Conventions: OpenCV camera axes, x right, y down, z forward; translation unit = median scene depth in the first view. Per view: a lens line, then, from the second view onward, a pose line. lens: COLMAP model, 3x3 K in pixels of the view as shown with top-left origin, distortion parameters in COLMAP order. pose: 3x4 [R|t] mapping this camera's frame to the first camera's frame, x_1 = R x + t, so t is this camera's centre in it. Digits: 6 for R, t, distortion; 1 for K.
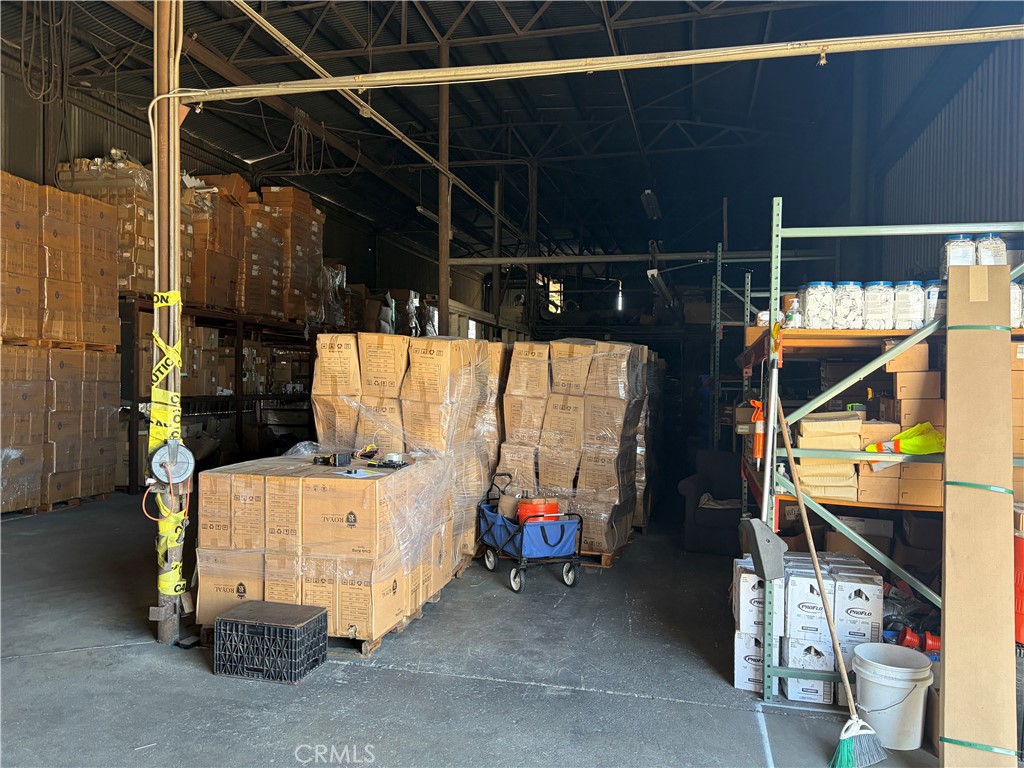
lens RADIAL K [[770.9, 0, 506.7], [0, 770.9, 389.7], [0, 0, 1]] dist [0.063497, -0.064972]
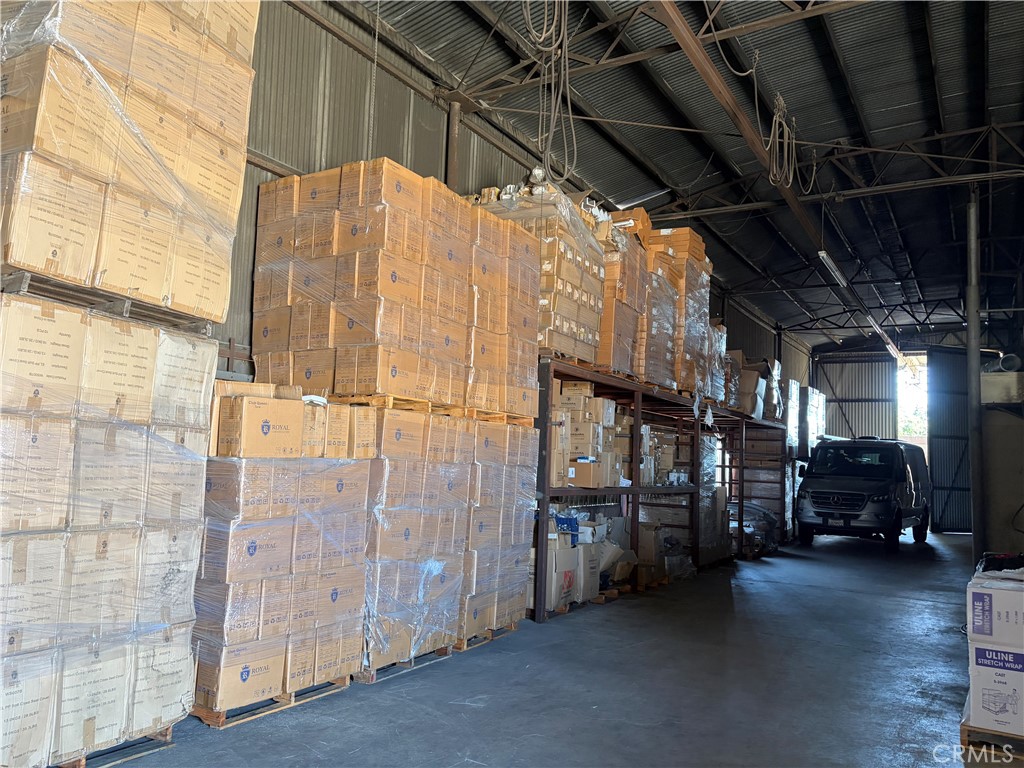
lens RADIAL K [[770.9, 0, 515.5], [0, 770.9, 383.3], [0, 0, 1]] dist [0.063497, -0.064972]
pose [[0.959860, 0.003580, -0.280456, -0.344628], [-0.035997, 0.993222, -0.110521, -0.008520], [0.278159, 0.116180, 0.953483, 0.314900]]
